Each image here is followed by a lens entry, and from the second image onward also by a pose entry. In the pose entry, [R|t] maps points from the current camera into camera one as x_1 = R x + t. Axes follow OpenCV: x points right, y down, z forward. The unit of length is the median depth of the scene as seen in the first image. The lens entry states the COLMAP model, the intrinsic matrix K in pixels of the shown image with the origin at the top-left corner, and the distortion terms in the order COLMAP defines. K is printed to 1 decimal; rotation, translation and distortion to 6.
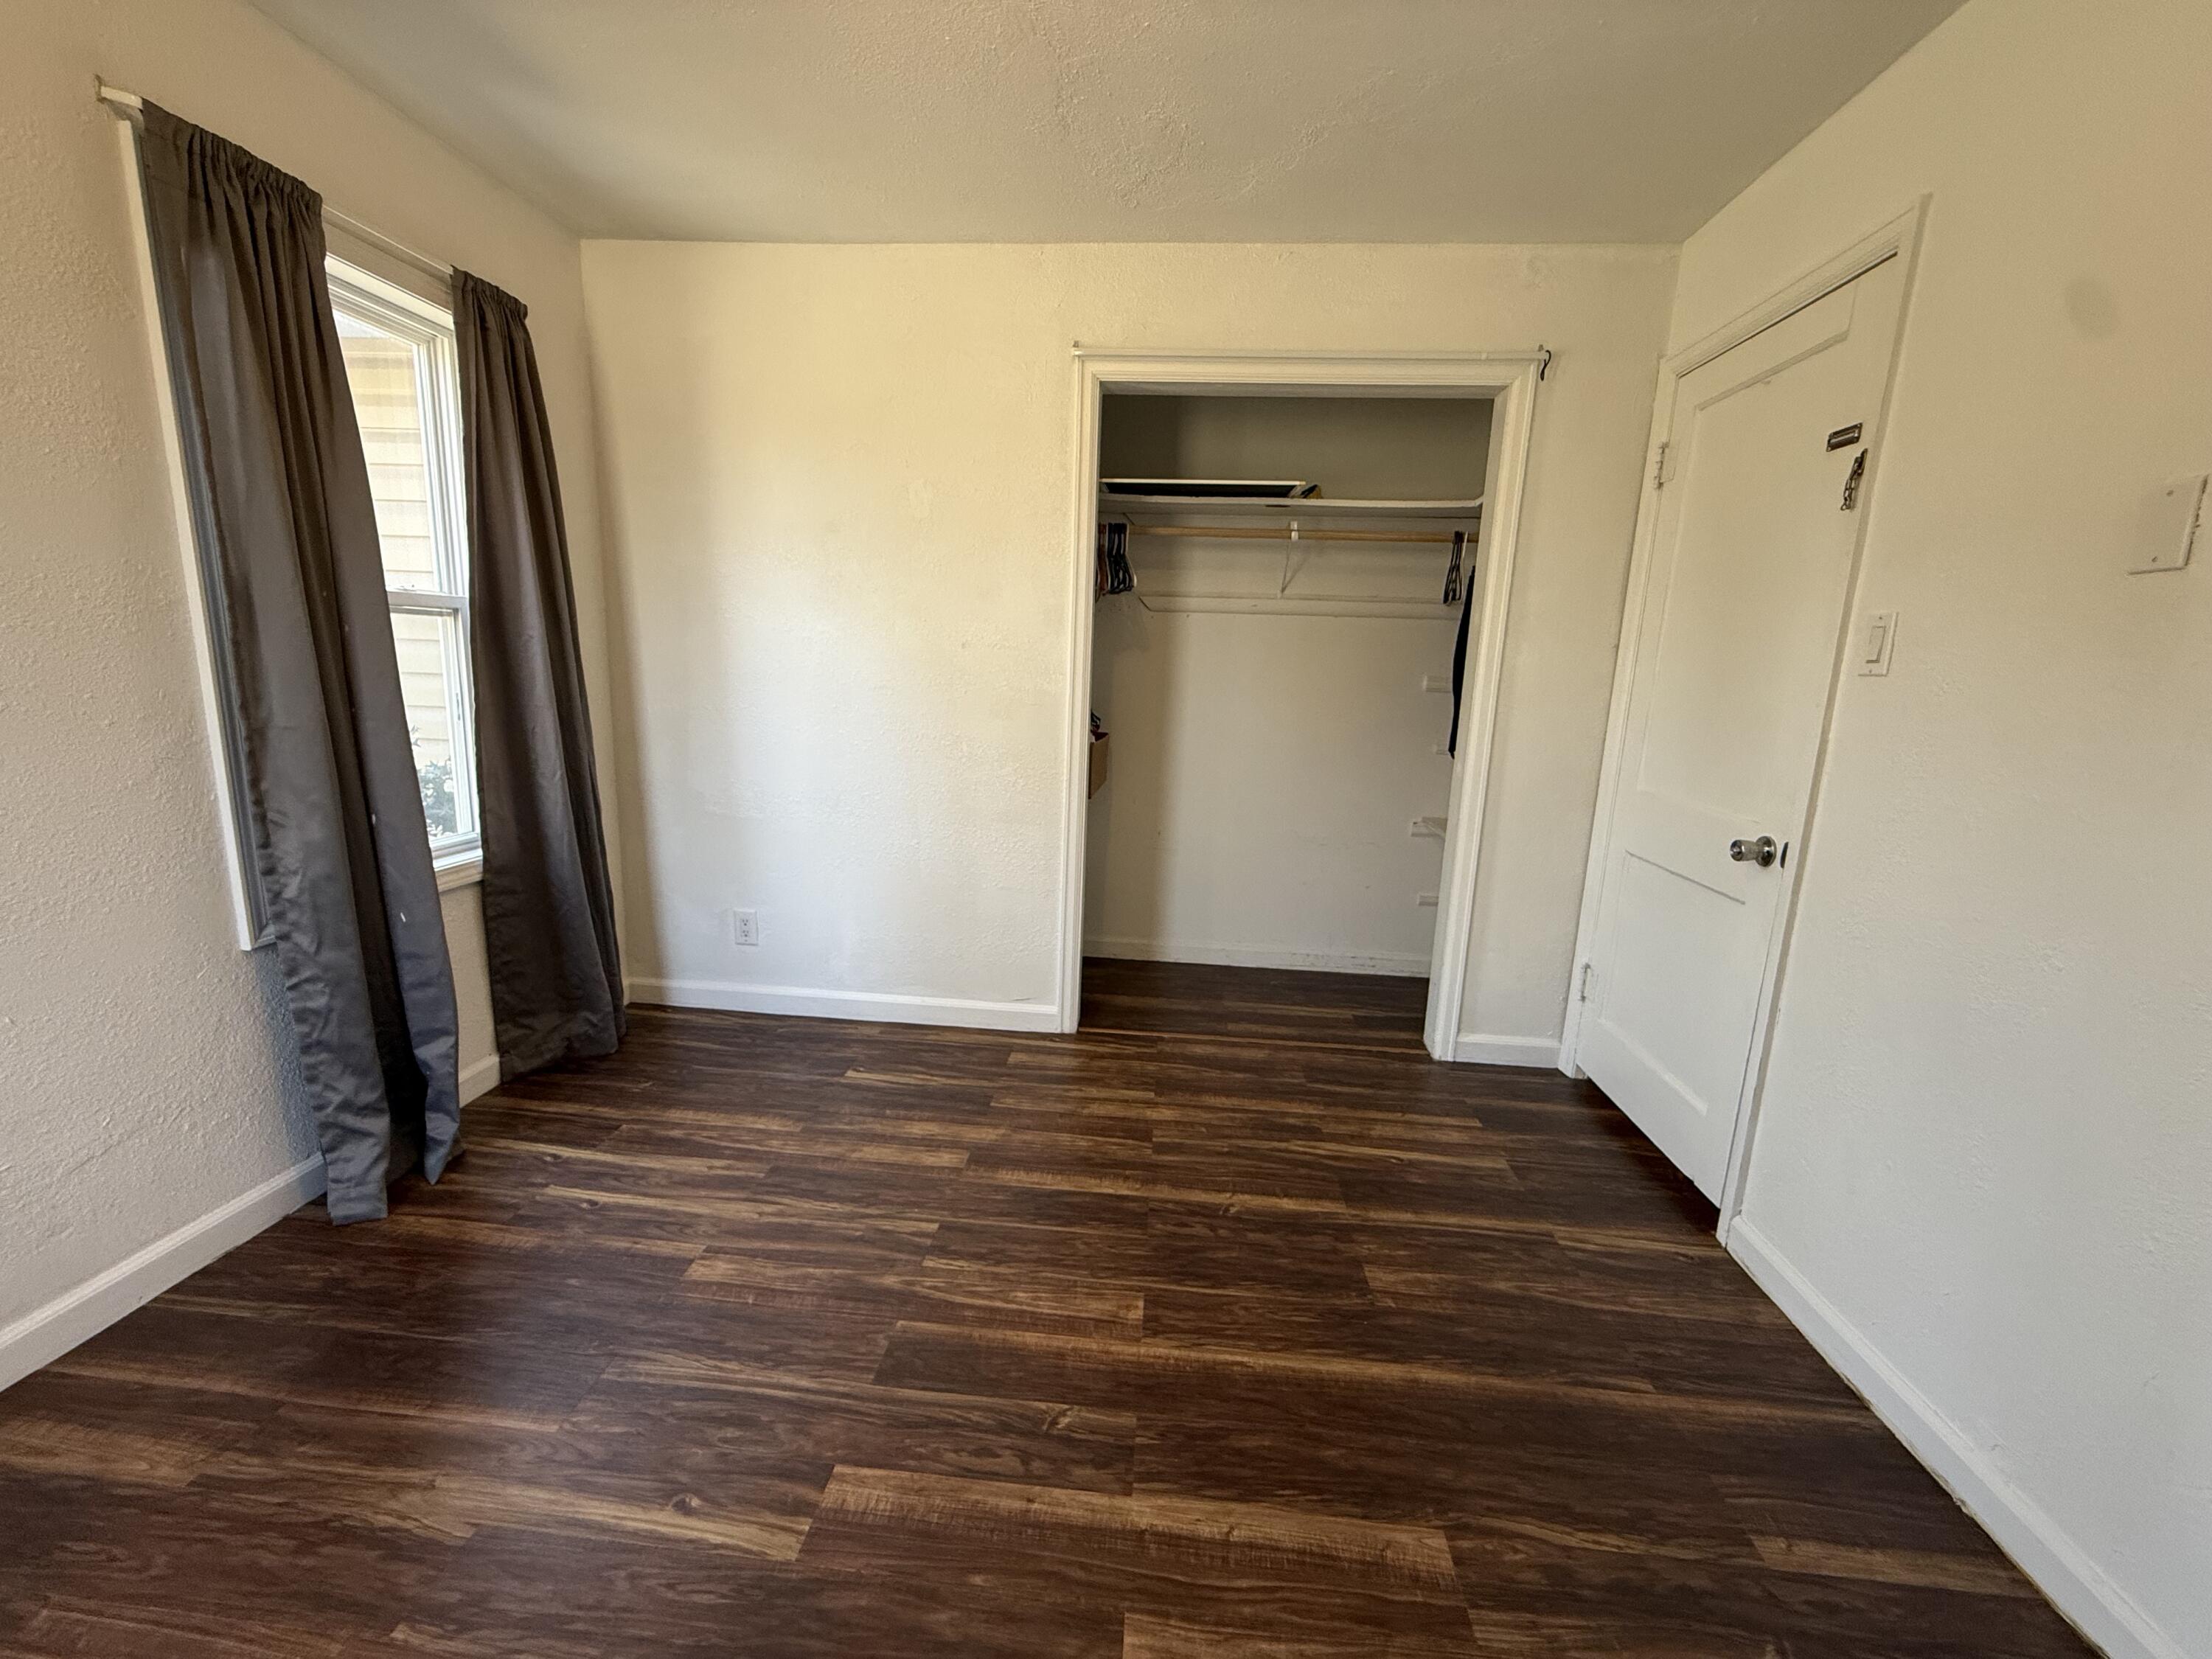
lens RADIAL K [[883.4, 0, 1103.8], [0, 883.4, 826.5], [0, 0, 1]] dist [0.000389, 0.000181]
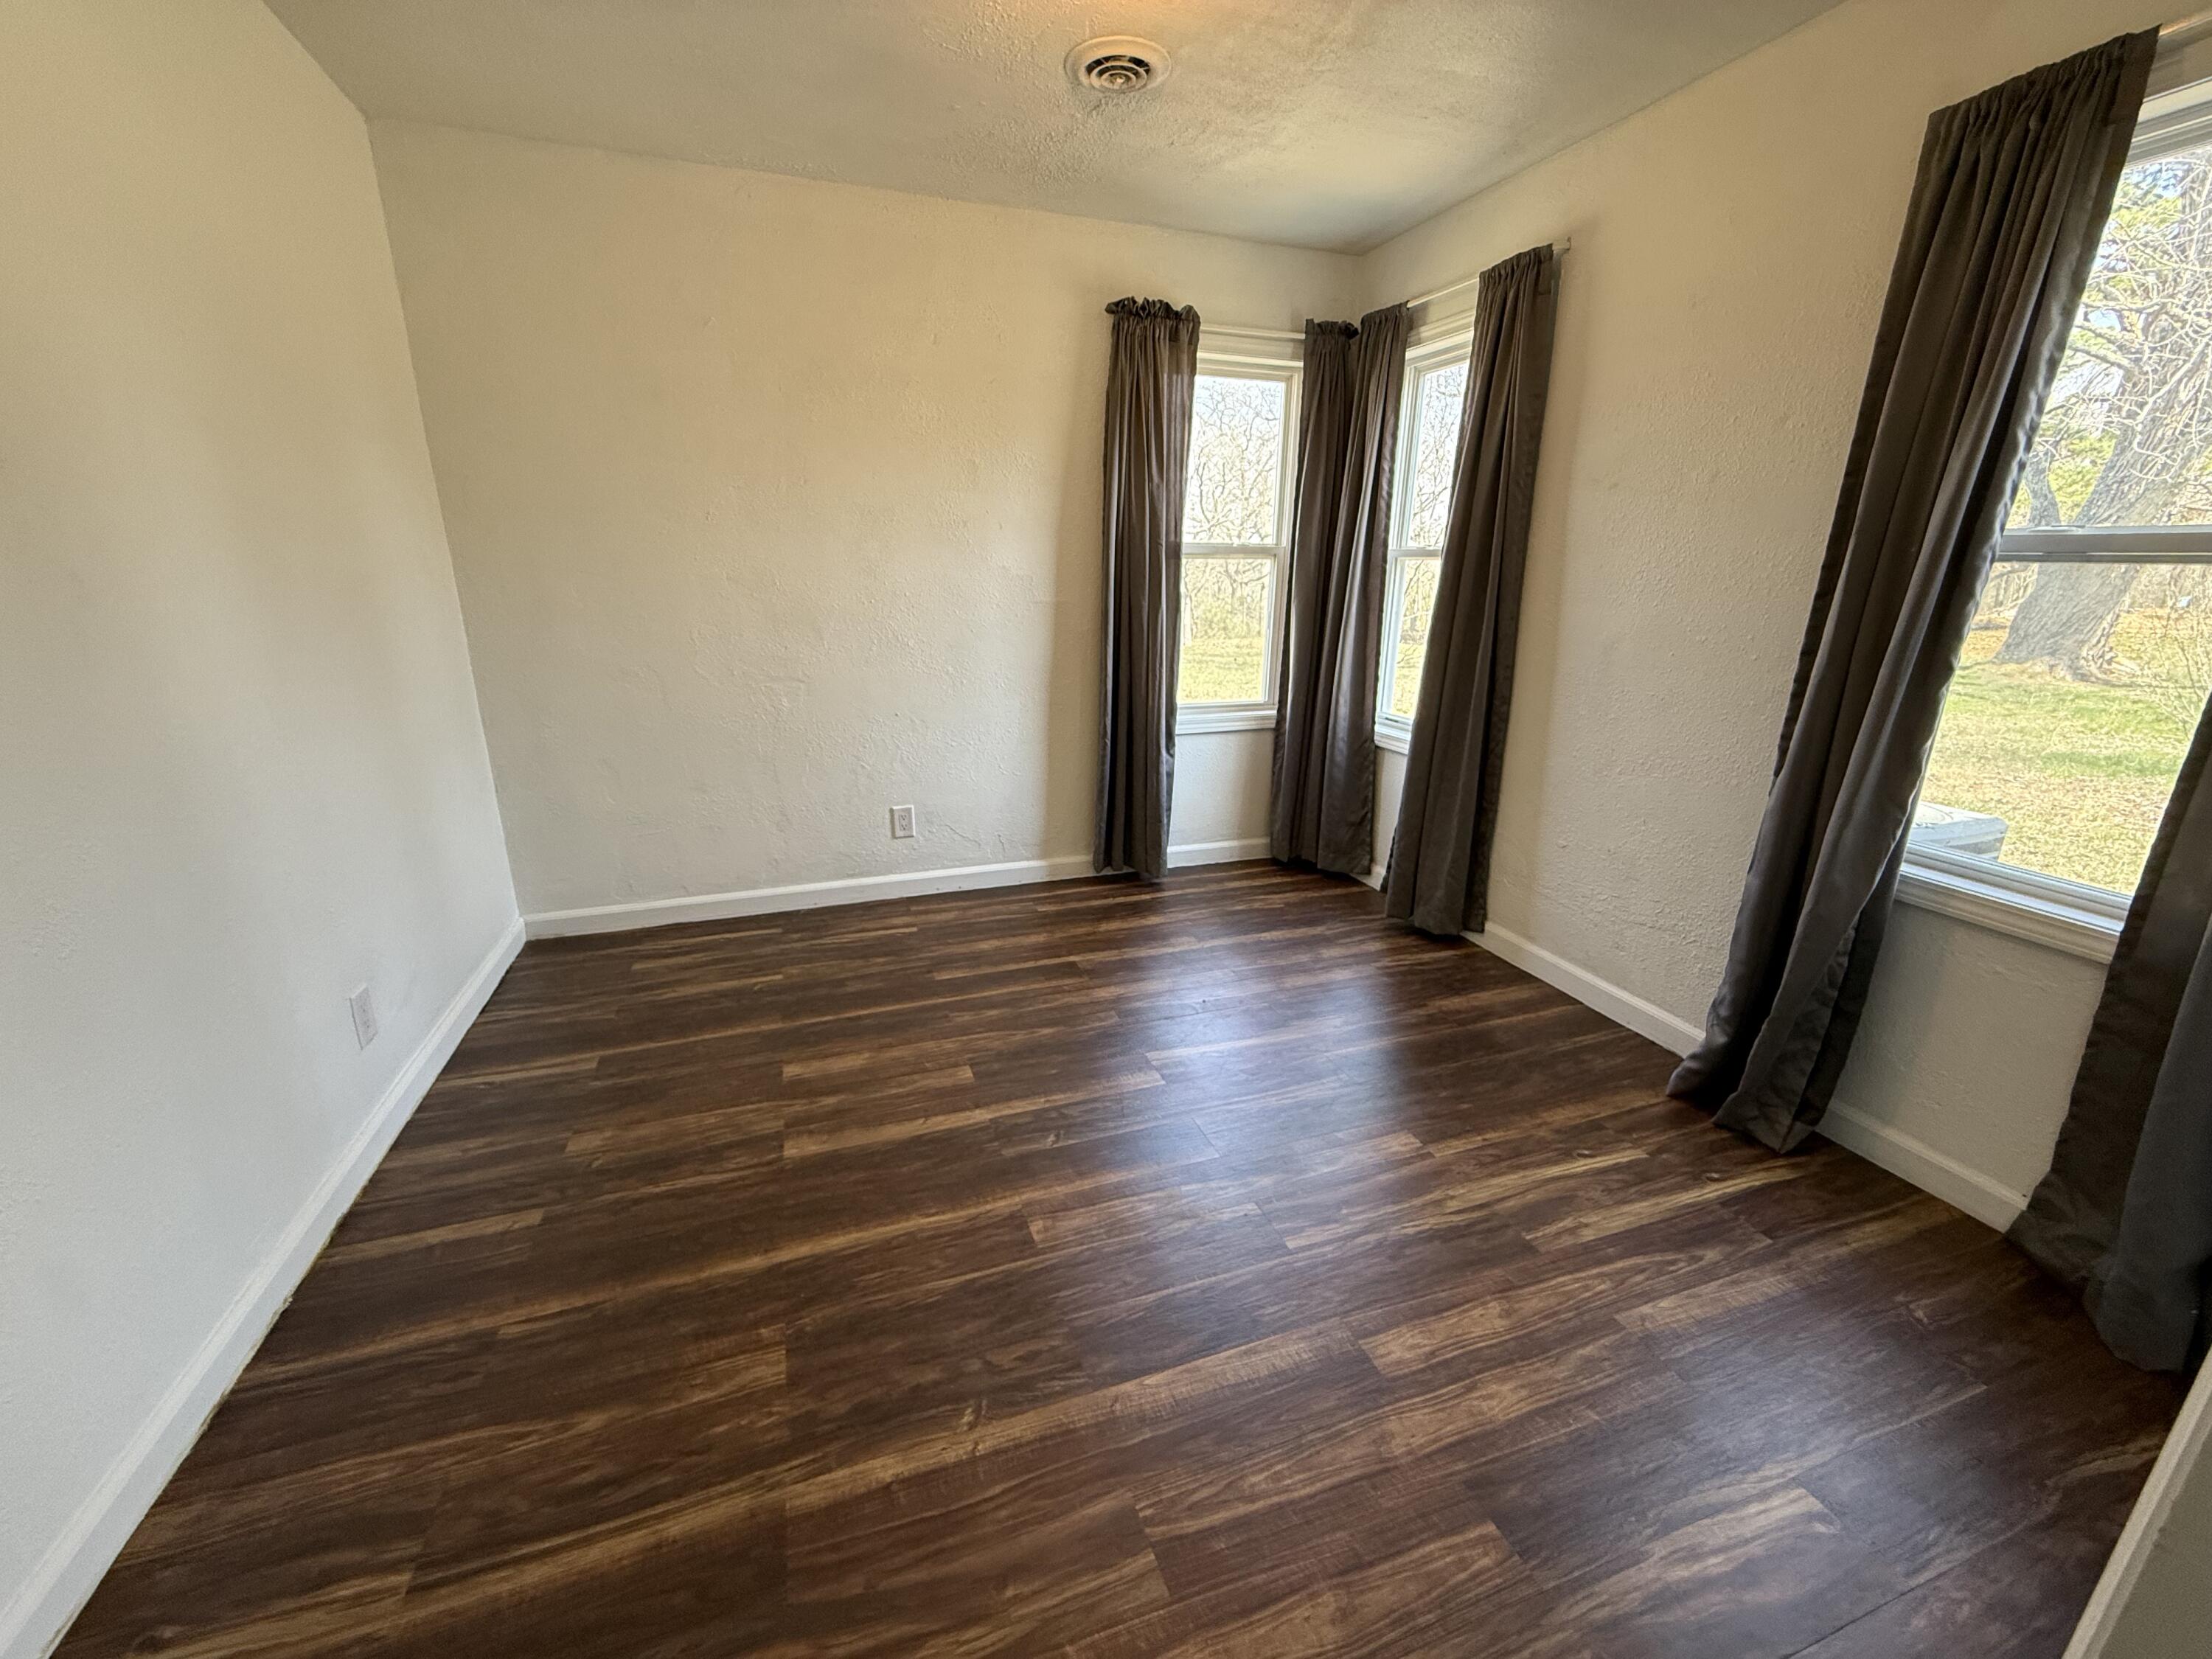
lens RADIAL K [[883.4, 0, 1099.1], [0, 883.4, 829.5], [0, 0, 1]] dist [0.000389, 0.000181]
pose [[-0.911704, 0.069149, -0.404987, 0.295885], [-0.123140, 0.894426, 0.429929, -0.260162], [0.391960, 0.441838, -0.806936, 1.380912]]
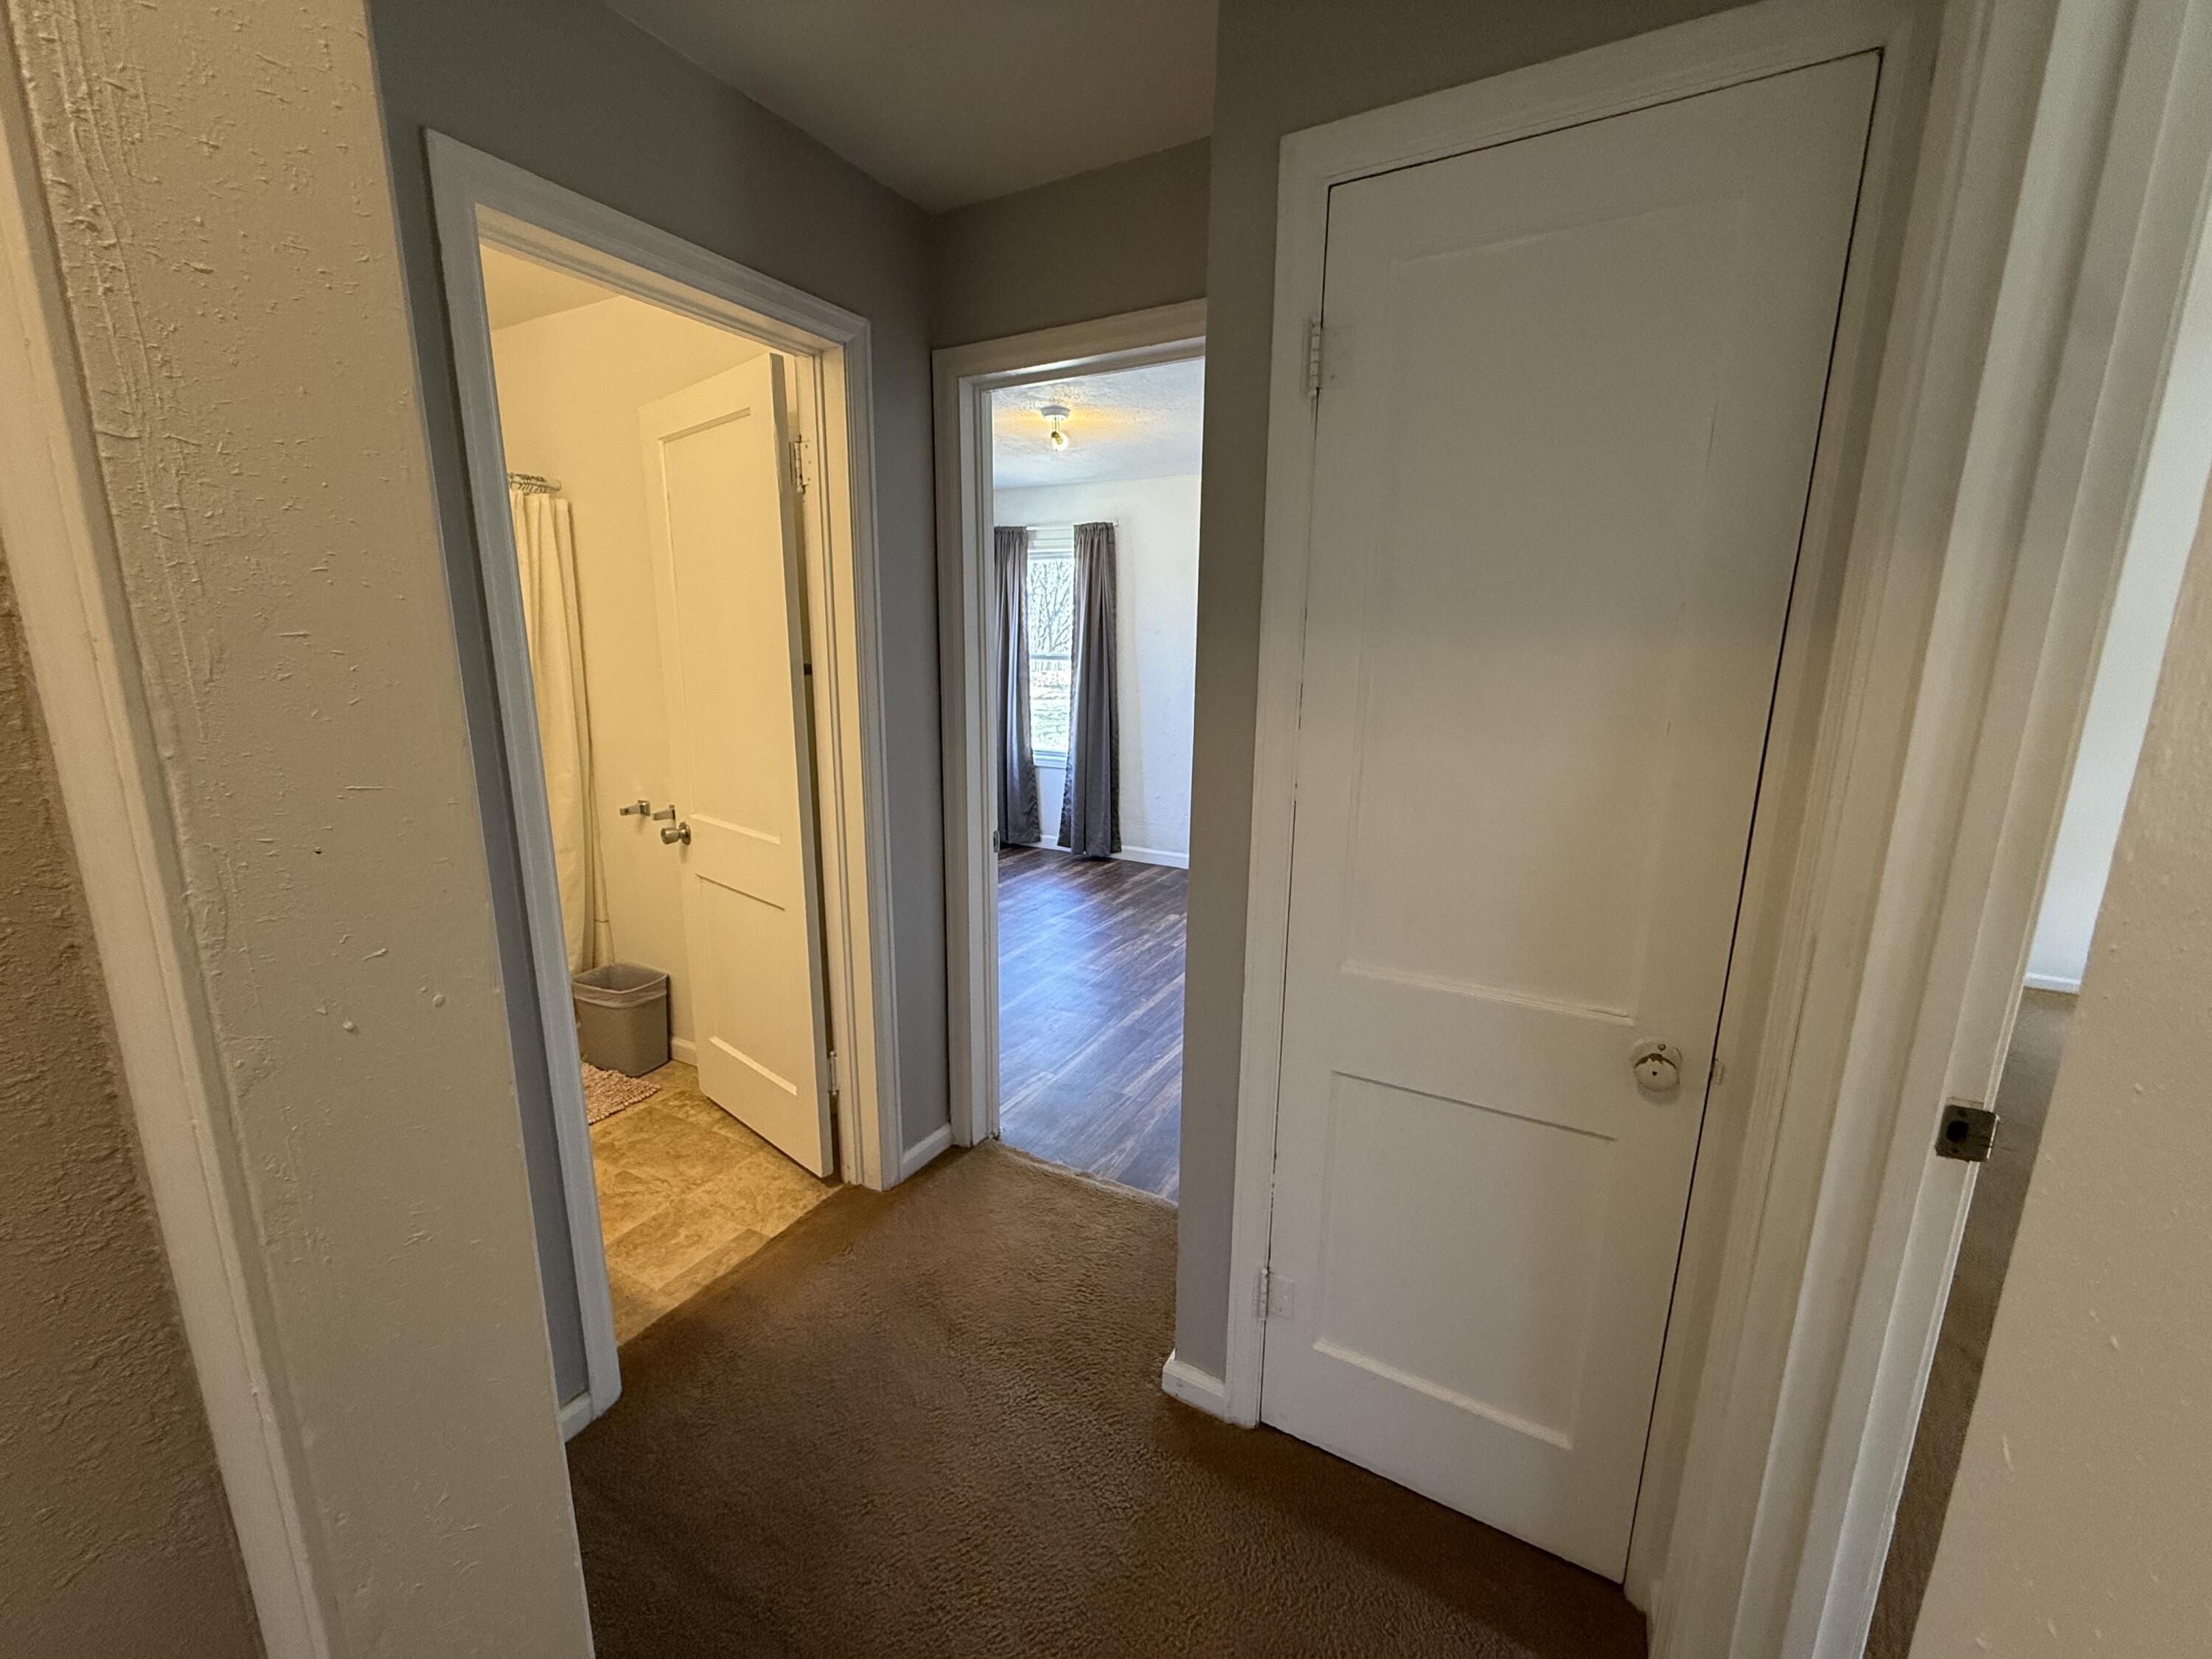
lens RADIAL K [[883.4, 0, 1096.0], [0, 883.4, 840.0], [0, 0, 1]] dist [0.000389, 0.000181]
pose [[-0.414343, 0.158137, -0.896277, 1.730362], [-0.198185, 0.945480, 0.258438, -0.309755], [0.888281, 0.284711, -0.360412, 1.465525]]
